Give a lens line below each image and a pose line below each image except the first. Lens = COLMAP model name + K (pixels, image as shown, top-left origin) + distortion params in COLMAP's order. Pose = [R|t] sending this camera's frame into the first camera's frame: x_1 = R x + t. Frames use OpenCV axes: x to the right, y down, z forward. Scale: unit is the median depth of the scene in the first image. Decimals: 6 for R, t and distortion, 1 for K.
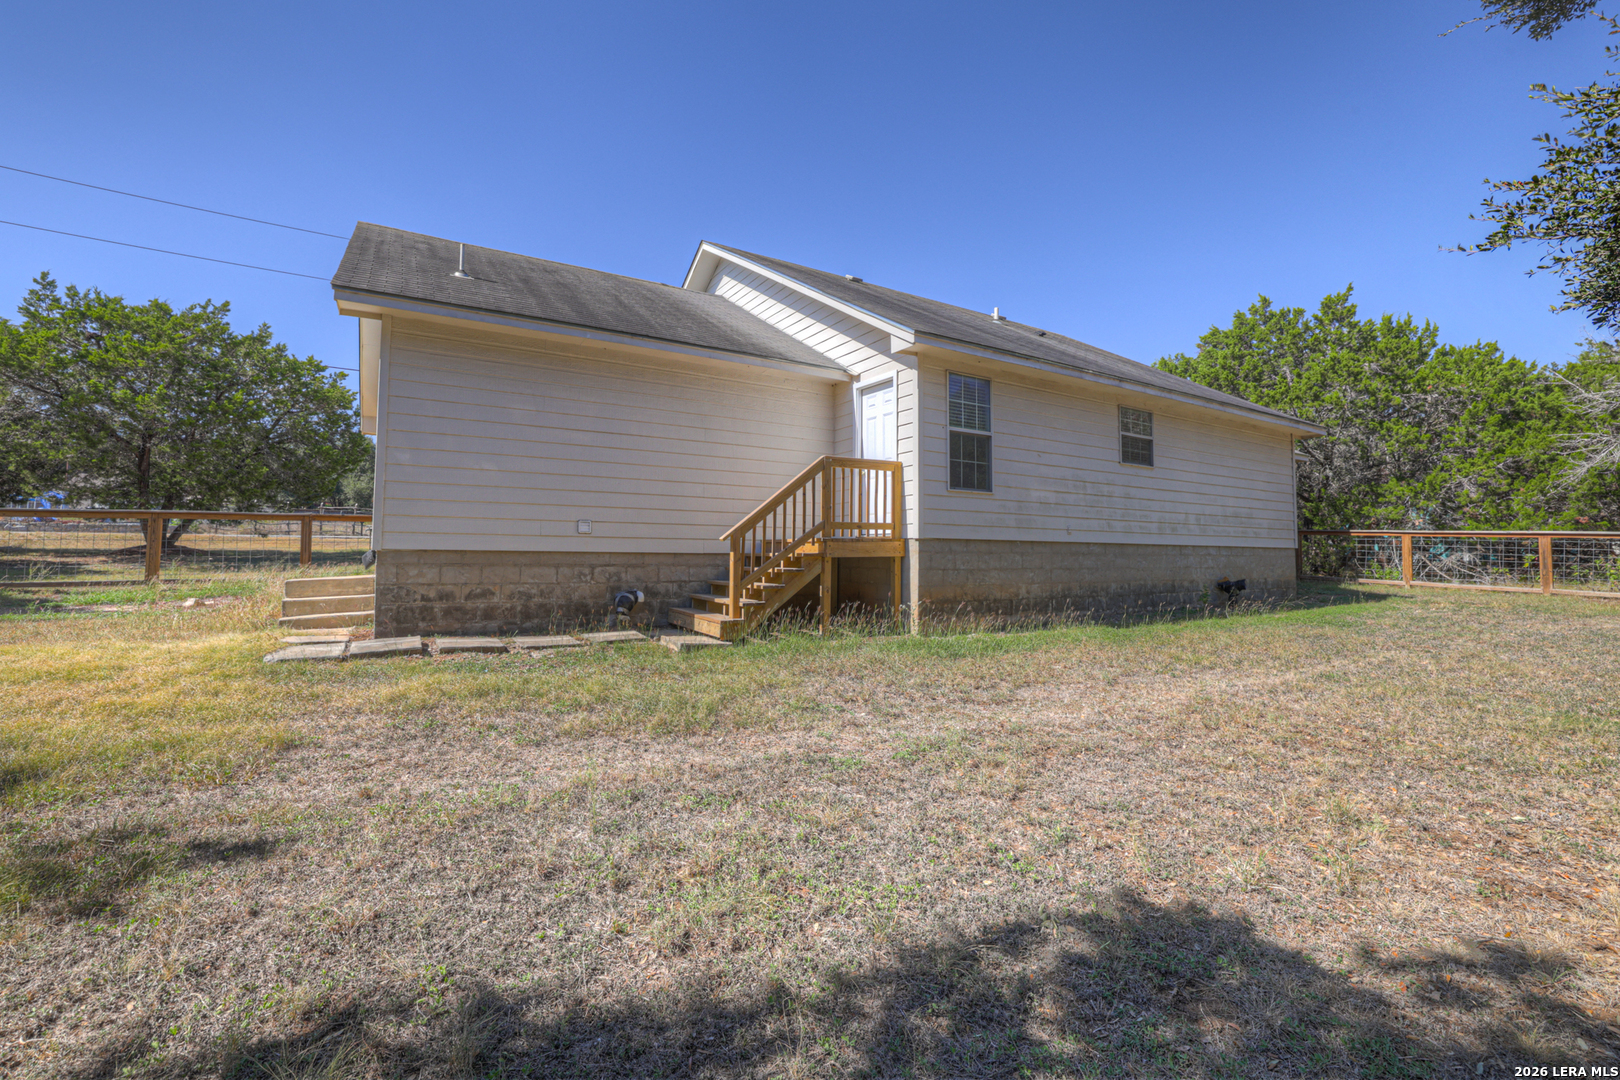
lens RADIAL K [[691.2, 0, 804.3], [0, 691.2, 530.0], [0, 0, 1]] dist [-0.030787, 0.010469]
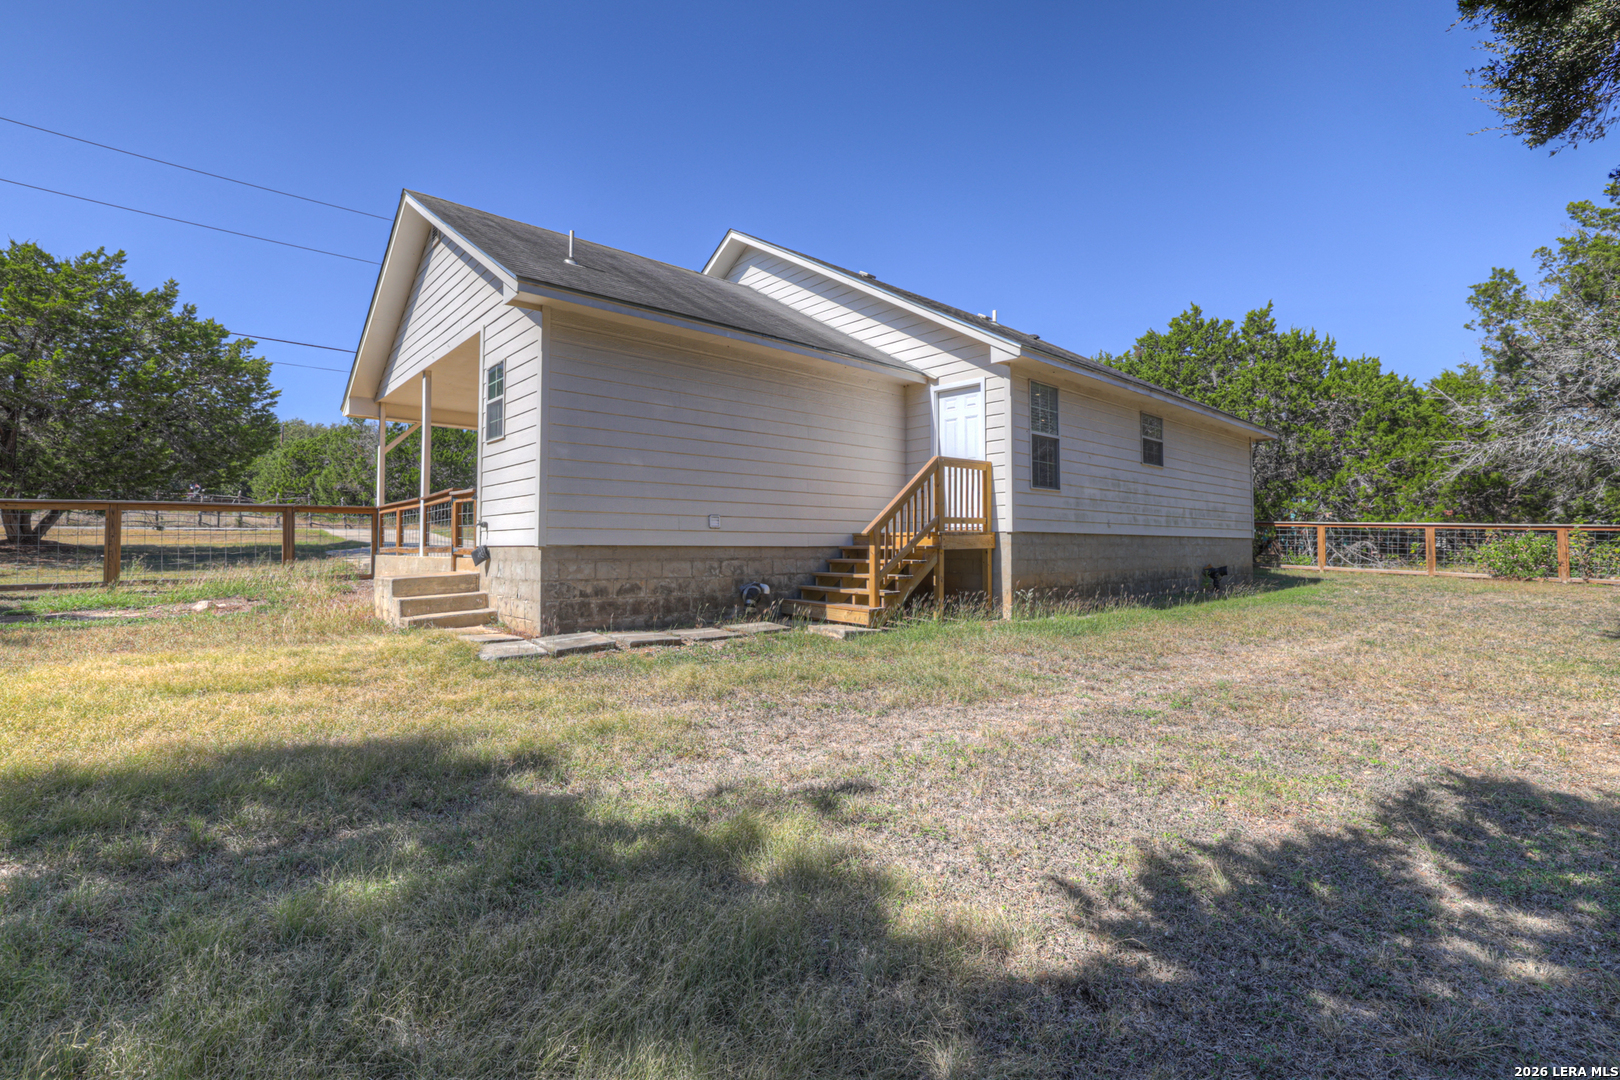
lens RADIAL K [[734.4, 0, 806.4], [0, 734.4, 533.8], [0, 0, 1]] dist [-0.020927, 0.007335]
pose [[0.983120, -0.003655, 0.182927, -0.325562], [-0.000086, 0.999791, 0.020440, -0.007561], [-0.182964, -0.020110, 0.982914, -0.081406]]
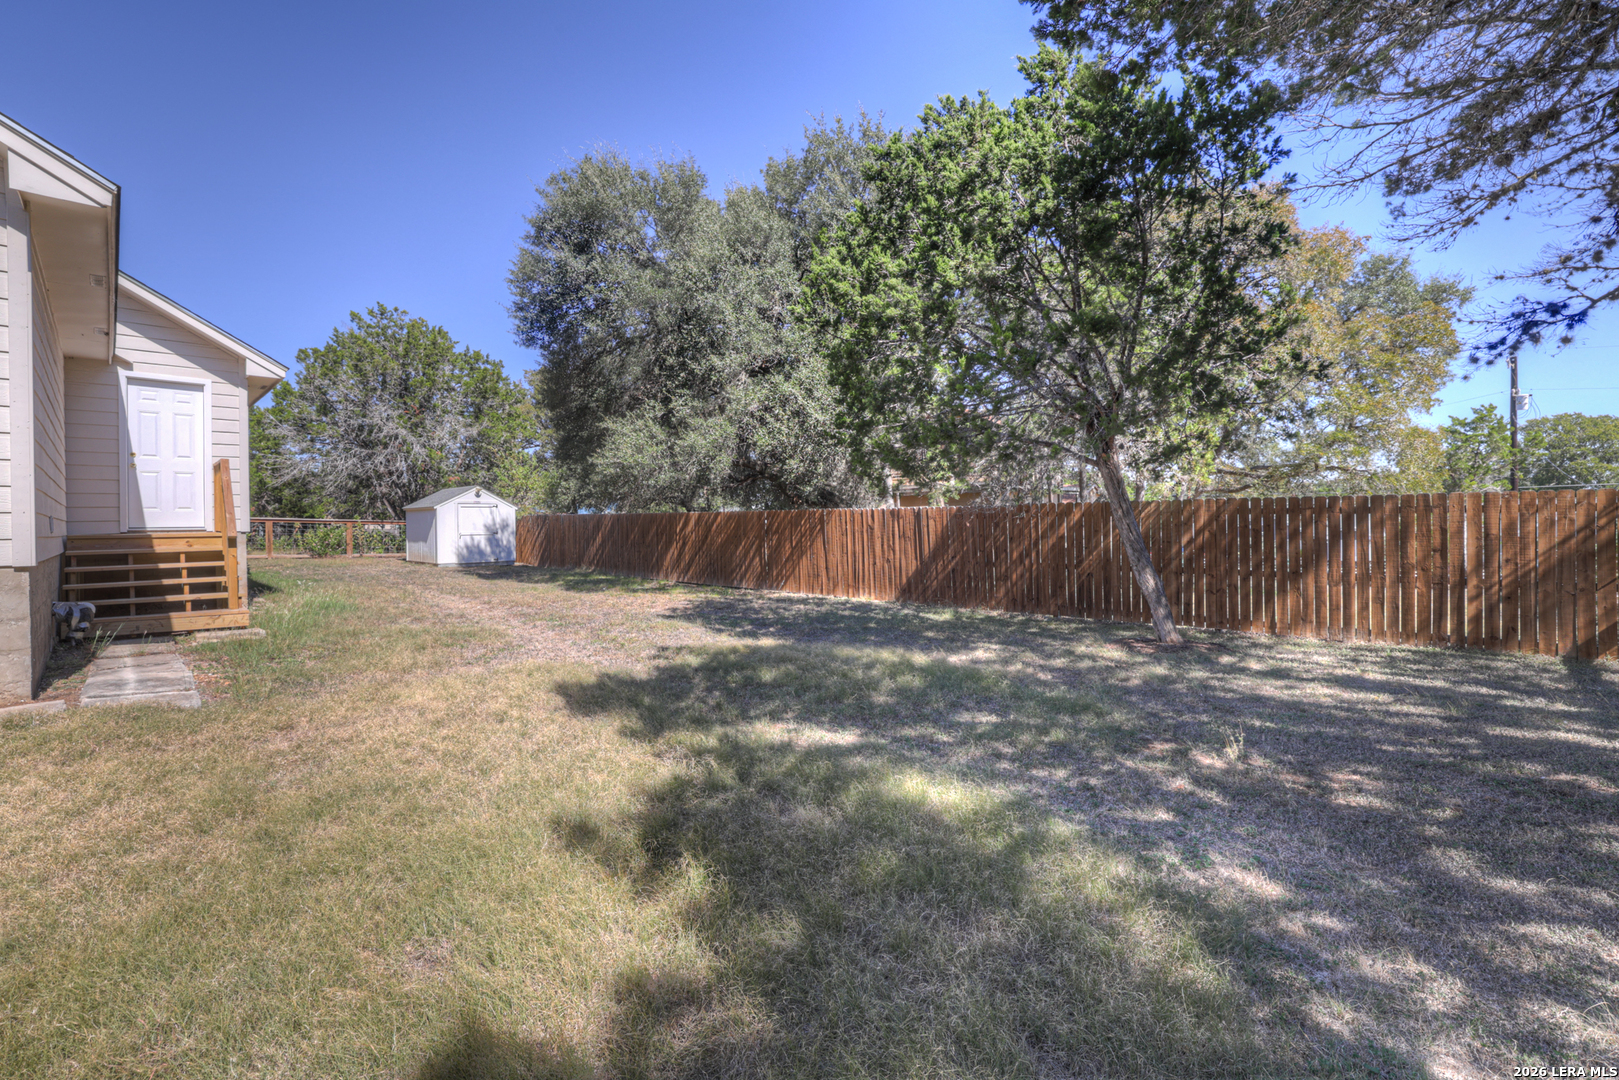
lens RADIAL K [[690.8, 0, 790.6], [0, 690.8, 523.4], [0, 0, 1]] dist [-0.030787, 0.010469]
pose [[-0.241166, -0.006489, 0.970462, -1.057274], [-0.023602, 0.999721, 0.000819, -0.022029], [-0.970197, -0.022708, -0.241252, 0.325360]]
